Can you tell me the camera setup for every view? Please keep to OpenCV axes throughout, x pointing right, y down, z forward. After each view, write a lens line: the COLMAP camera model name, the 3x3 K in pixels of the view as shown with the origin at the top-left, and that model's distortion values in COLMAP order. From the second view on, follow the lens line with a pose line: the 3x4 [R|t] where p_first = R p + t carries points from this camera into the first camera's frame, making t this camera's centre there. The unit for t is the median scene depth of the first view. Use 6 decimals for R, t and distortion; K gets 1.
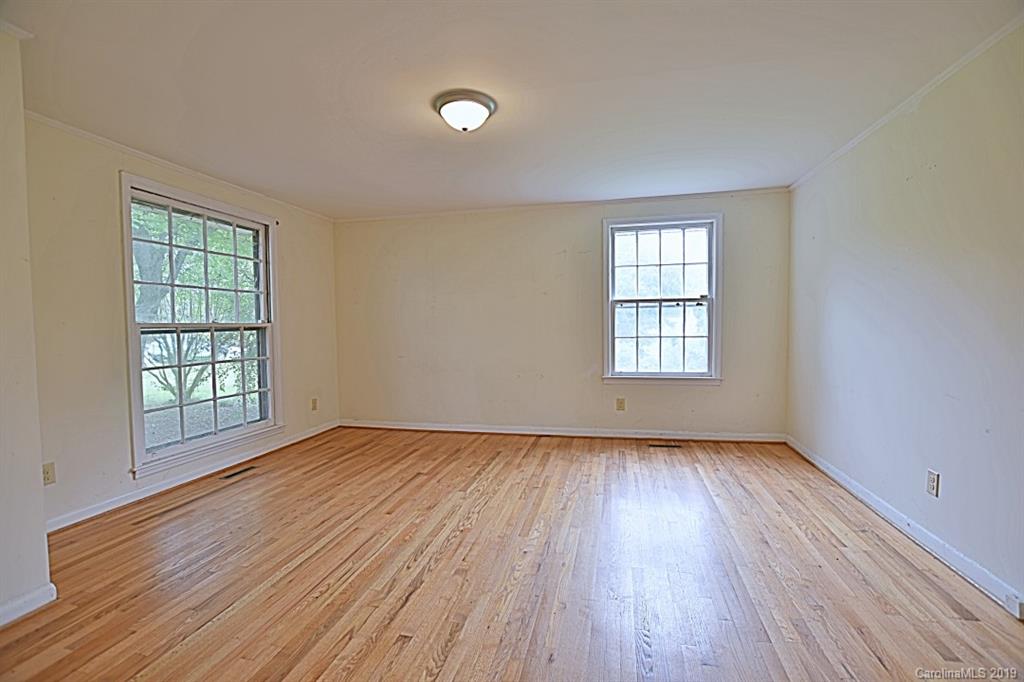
lens RADIAL K [[449.6, 0, 540.0], [0, 449.6, 345.7], [0, 0, 1]] dist [-0.044384, 0.010555]
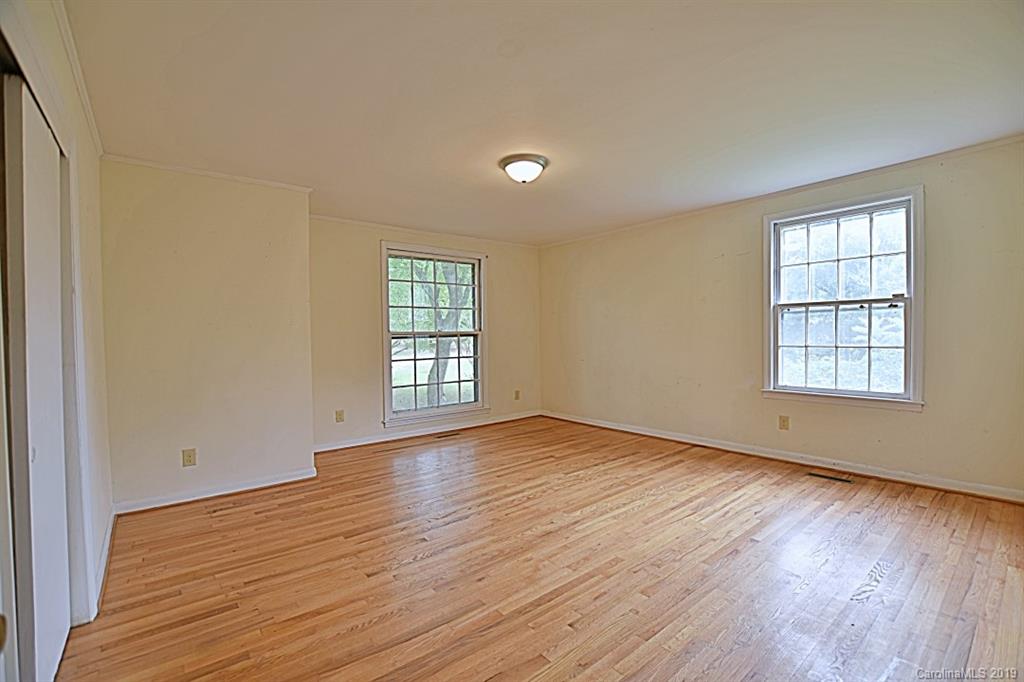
lens RADIAL K [[449.5, 0, 518.1], [0, 449.5, 344.0], [0, 0, 1]] dist [-0.030442, 0.000386]
pose [[0.786637, 0.014469, -0.617247, 0.330174], [-0.024496, 0.999670, -0.007784, -0.004156], [0.616930, 0.021243, 0.786731, -0.011007]]
